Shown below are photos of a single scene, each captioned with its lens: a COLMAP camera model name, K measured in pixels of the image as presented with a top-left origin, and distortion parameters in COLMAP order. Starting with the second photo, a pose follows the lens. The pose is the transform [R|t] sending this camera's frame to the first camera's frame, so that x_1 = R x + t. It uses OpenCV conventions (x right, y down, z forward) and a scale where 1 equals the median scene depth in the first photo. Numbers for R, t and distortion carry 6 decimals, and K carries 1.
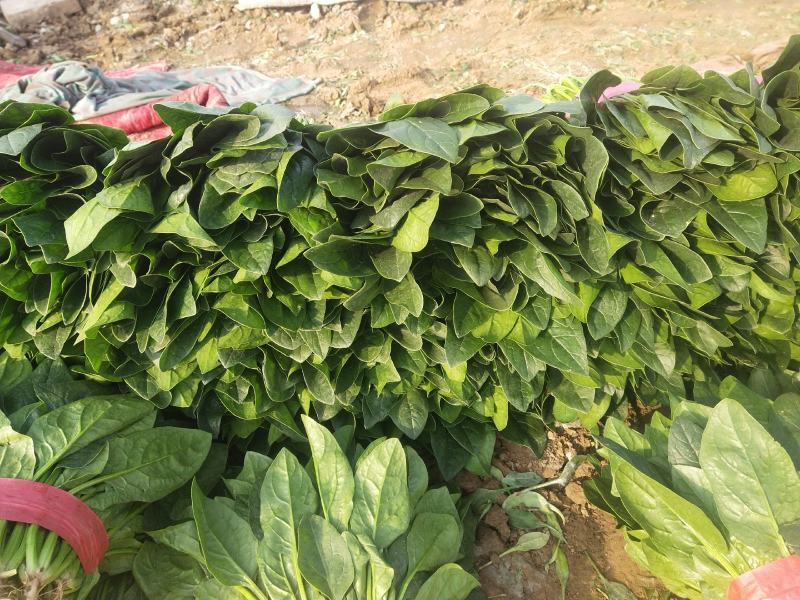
lens RADIAL K [[591.9, 0, 401.2], [0, 591.9, 298.3], [0, 0, 1]] dist [0.086451, -0.152454]
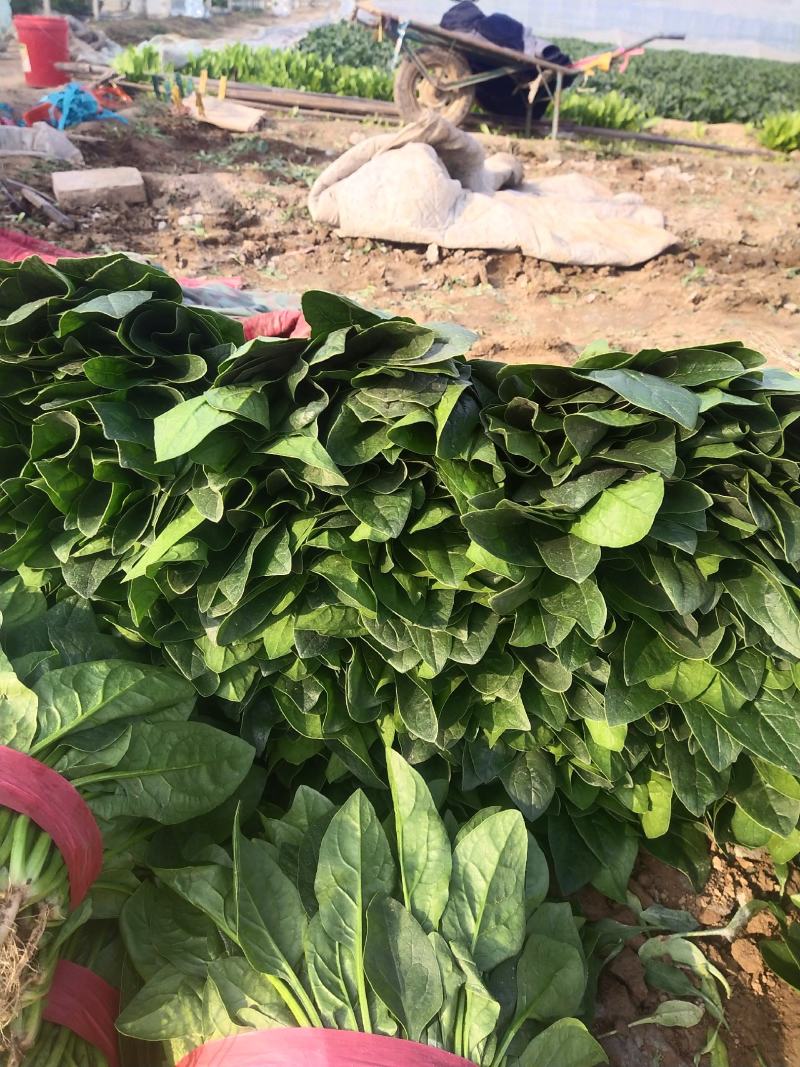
lens RADIAL K [[789.5, 0, 381.6], [0, 789.5, 531.9], [0, 0, 1]] dist [0.086451, -0.152454]
pose [[0.978642, 0.189239, -0.080305, -0.153814], [-0.198522, 0.971416, -0.130155, 0.075179], [0.053379, 0.143318, 0.988236, 0.038037]]
